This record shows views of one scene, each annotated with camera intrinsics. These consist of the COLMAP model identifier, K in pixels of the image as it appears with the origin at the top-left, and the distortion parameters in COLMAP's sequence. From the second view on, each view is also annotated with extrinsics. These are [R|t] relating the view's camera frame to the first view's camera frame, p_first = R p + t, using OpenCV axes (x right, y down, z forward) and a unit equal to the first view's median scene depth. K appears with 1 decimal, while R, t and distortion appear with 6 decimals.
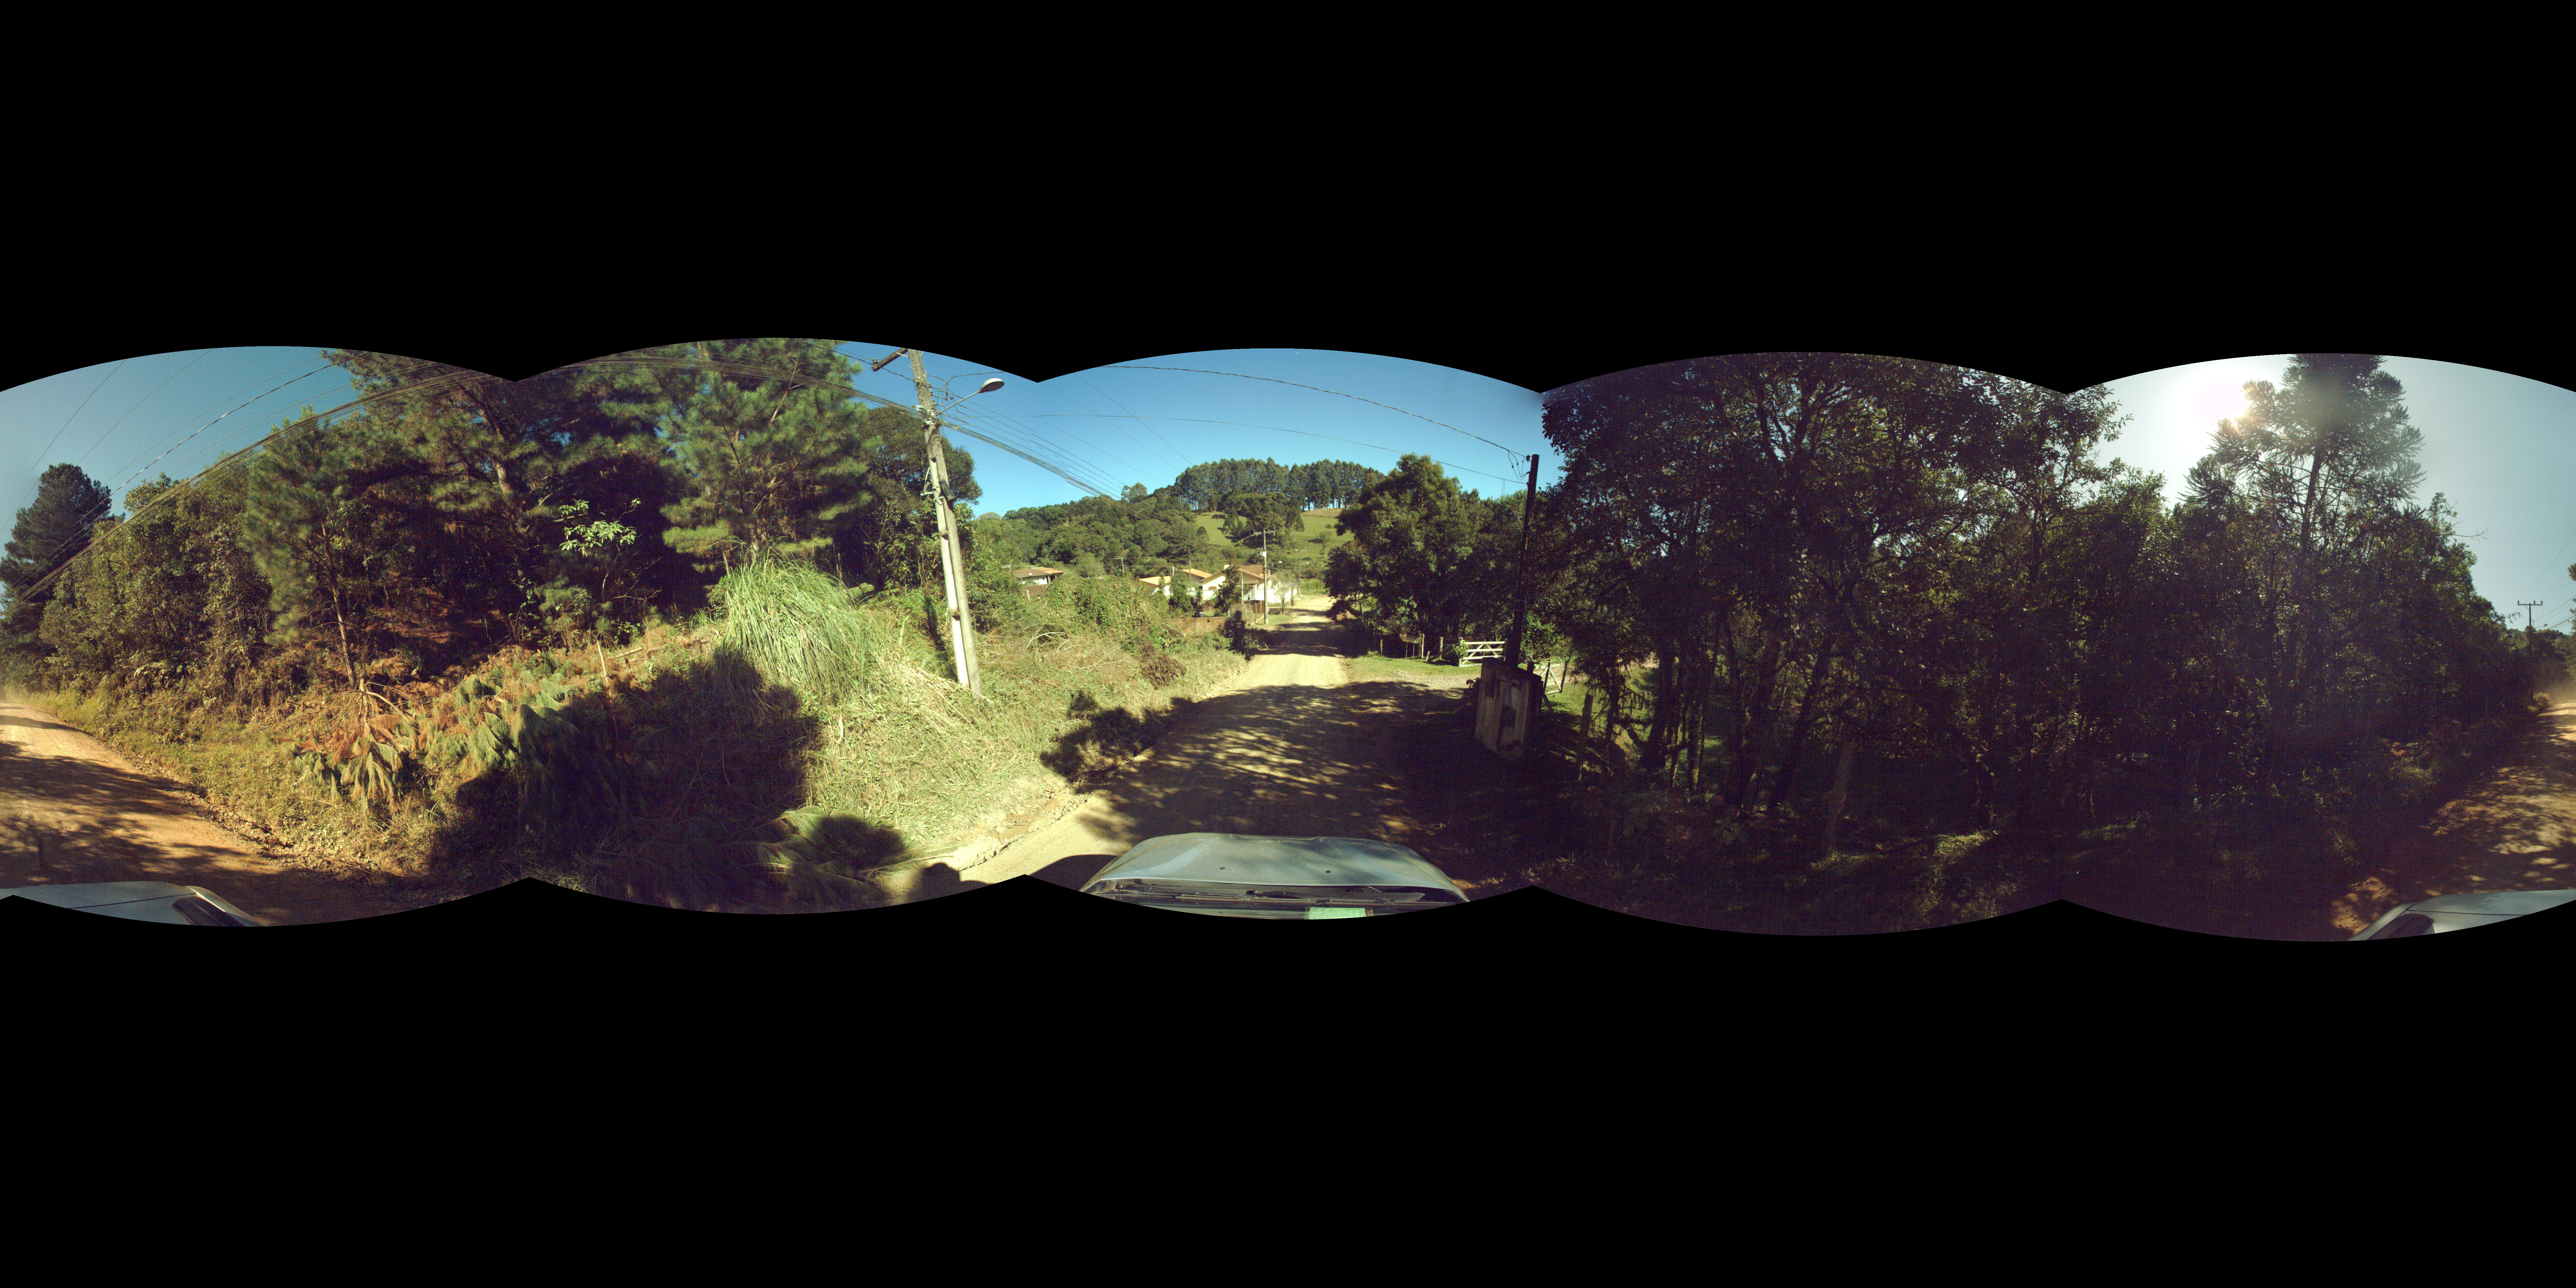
lens RADIAL K [[5183.8, 0, 1288.0], [0, 5183.8, 644.0], [0, 0, 1]] dist [-0.002107, -0.006093]
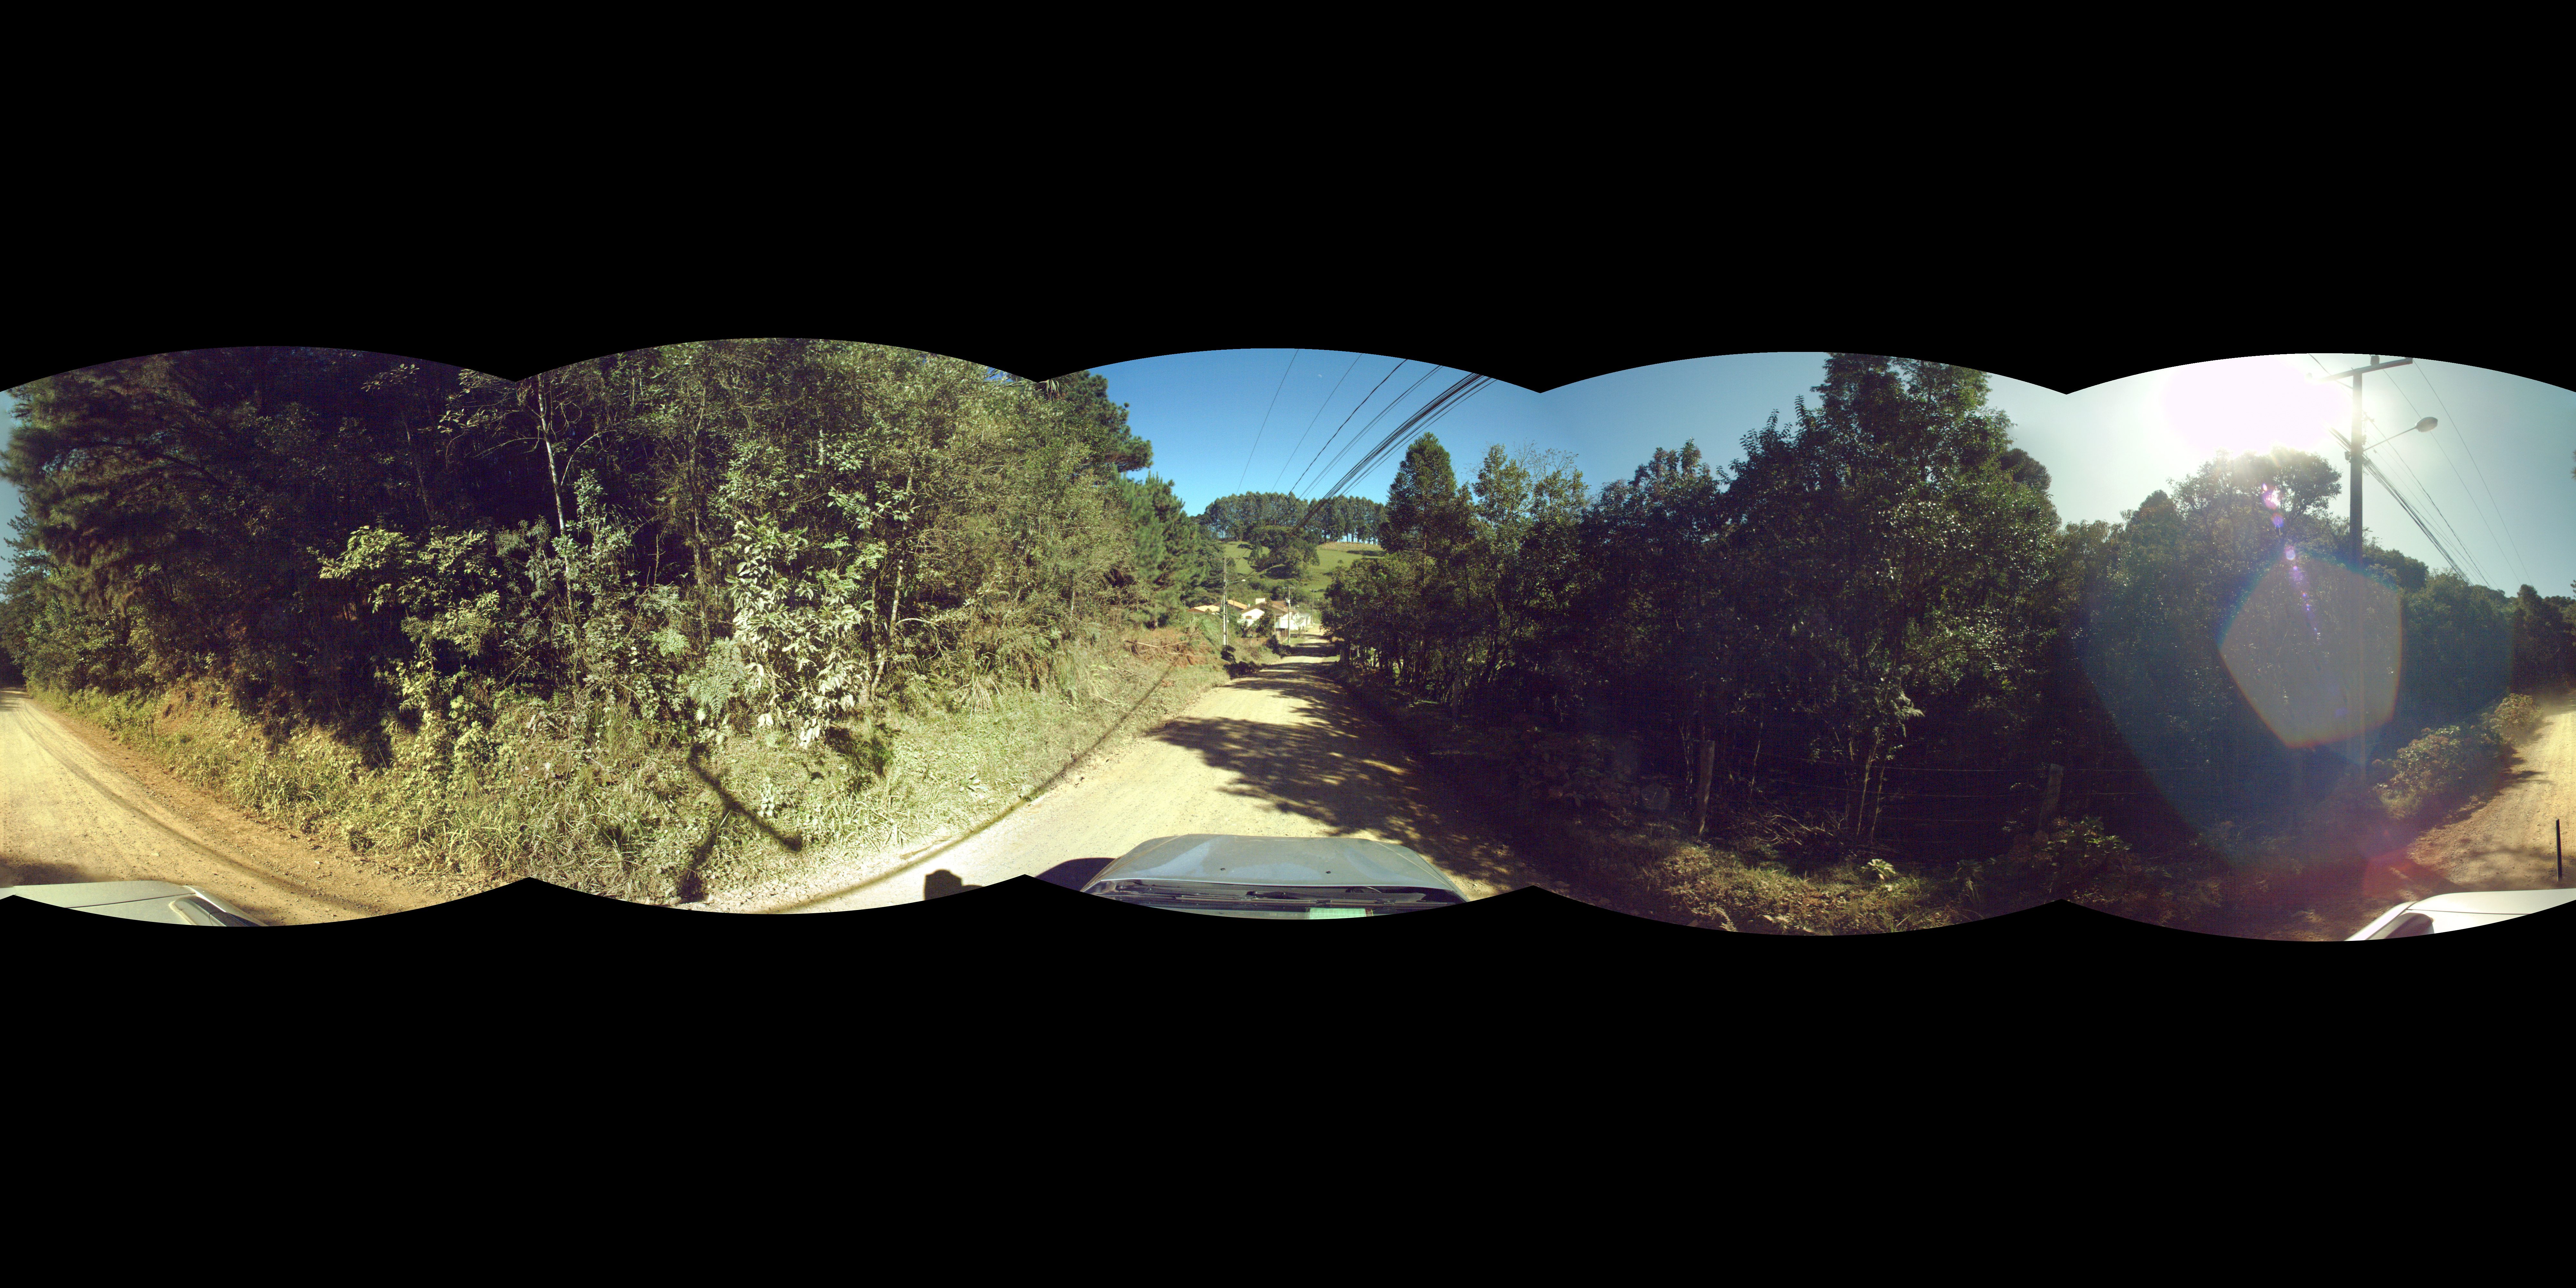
lens RADIAL K [[10811.3, 0, 1288.0], [0, 10811.3, 644.0], [0, 0, 1]] dist [0.024156, 0.214018]
pose [[0.999689, 0.024851, -0.002142, 0.003434], [-0.024859, 0.999684, -0.003682, 0.011055], [0.002049, 0.003734, 0.999991, -2.945433]]
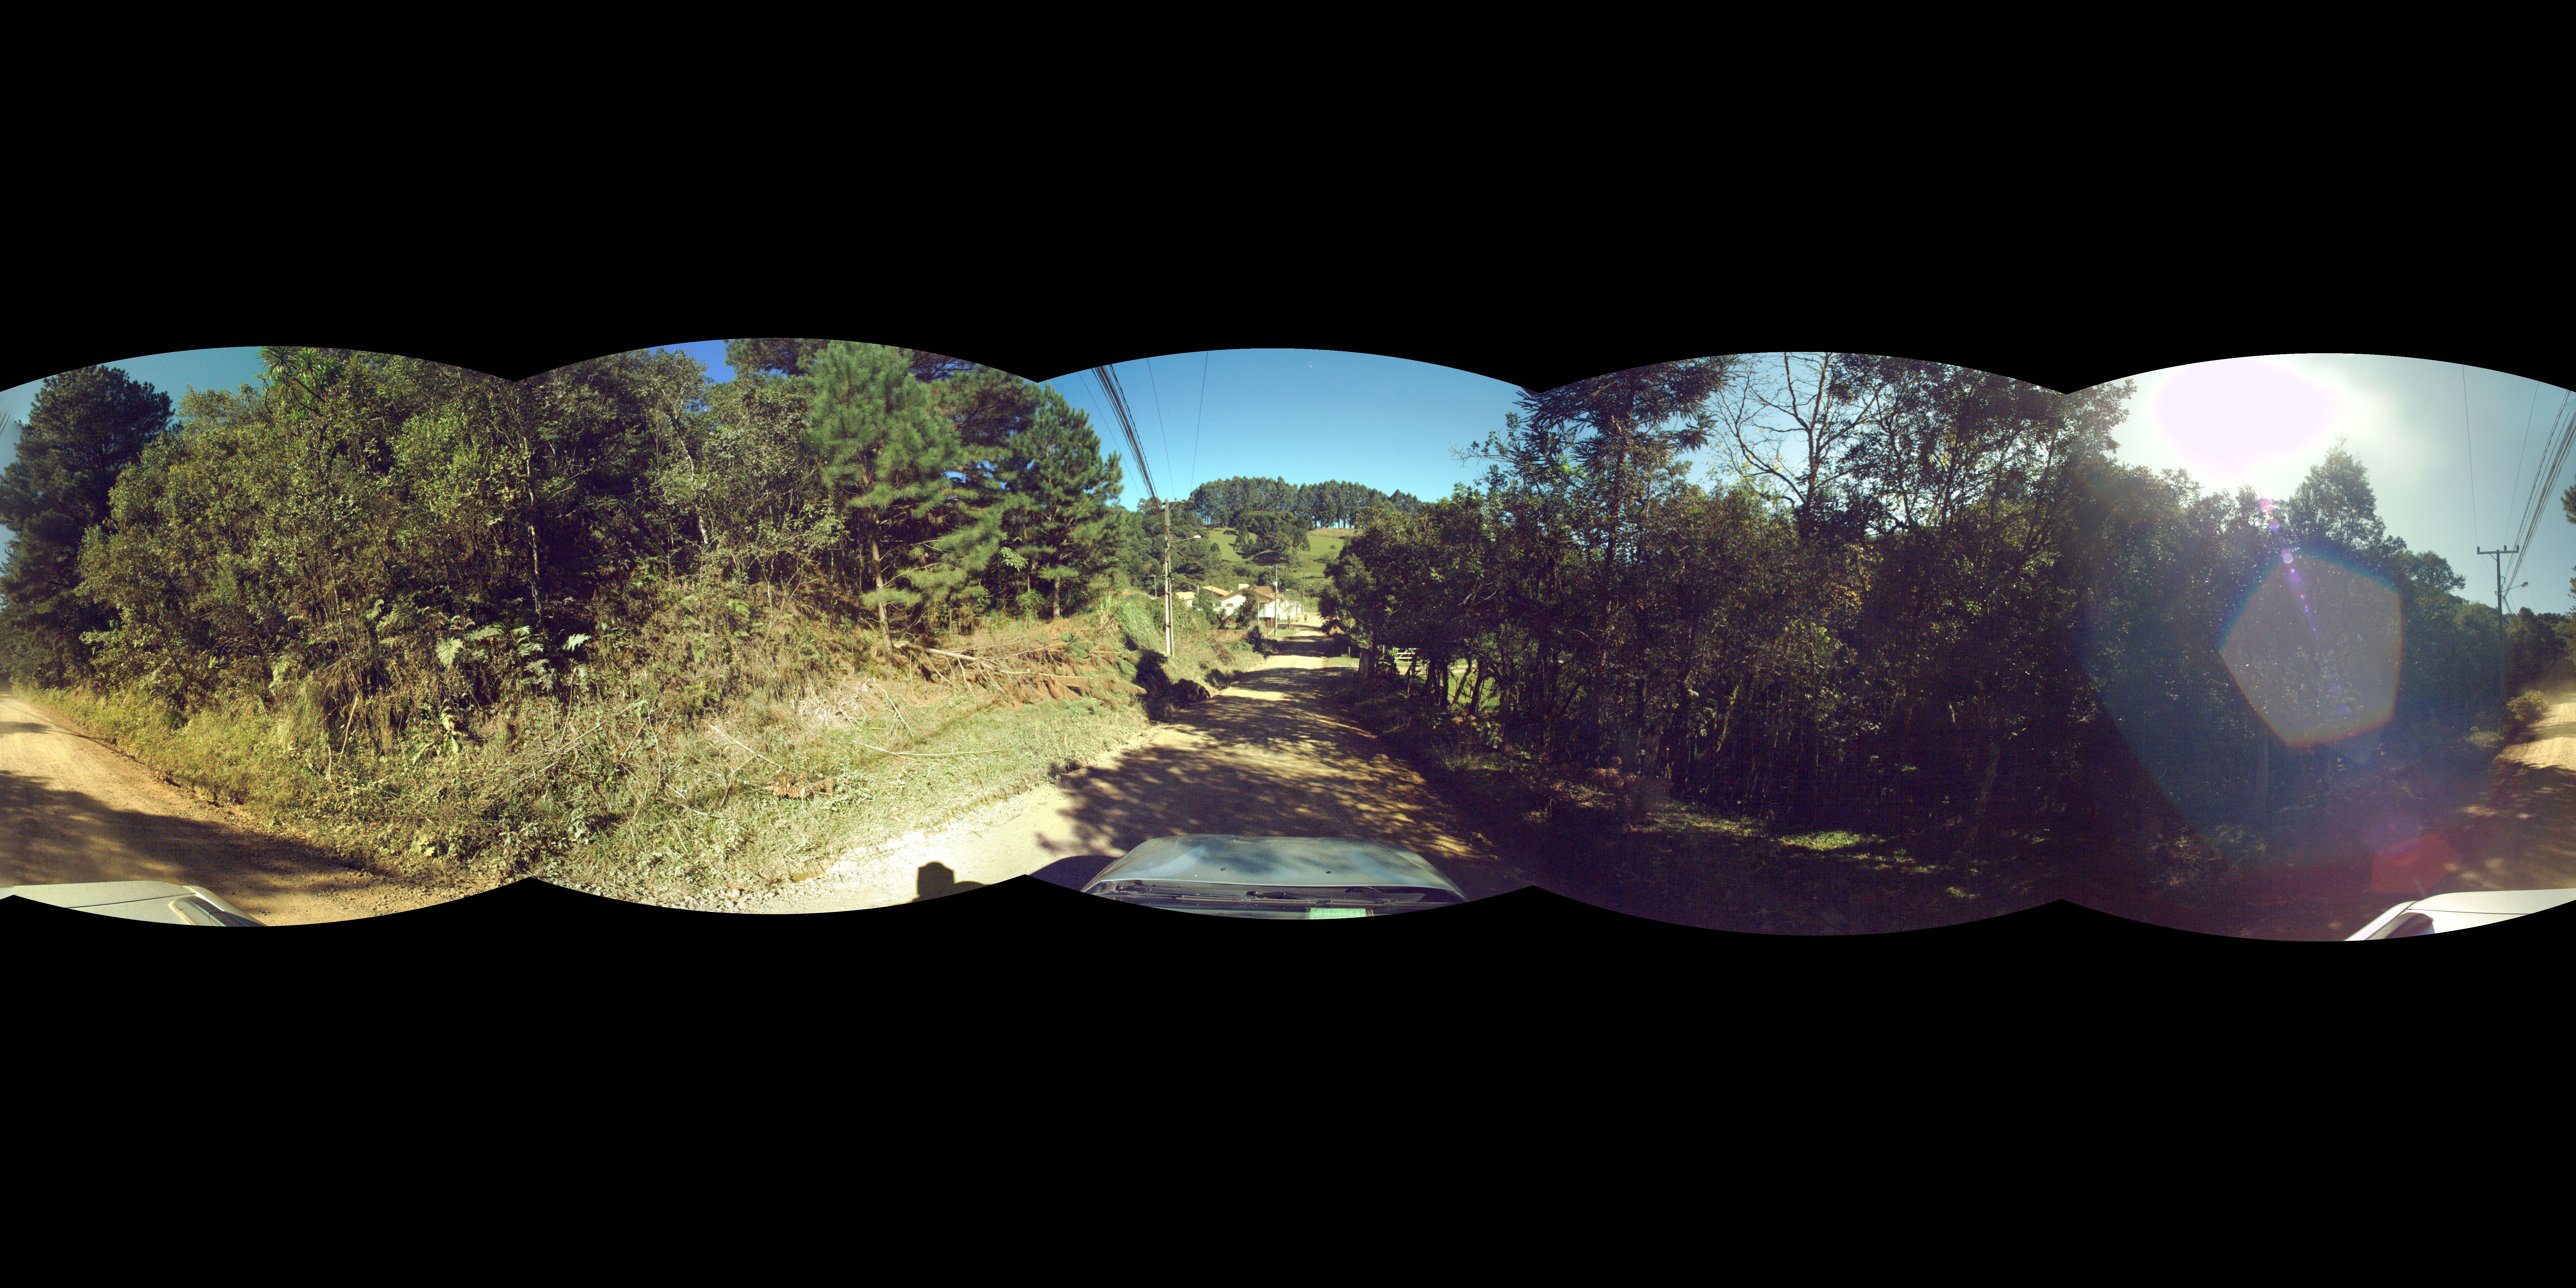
lens RADIAL K [[8183.8, 0, 1288.0], [0, 8183.8, 644.0], [0, 0, 1]] dist [-0.021871, -0.143340]
pose [[0.999681, 0.025220, -0.001026, 0.001508], [-0.025222, 0.999679, -0.002461, 0.004783], [0.000964, 0.002486, 0.999996, -1.500632]]
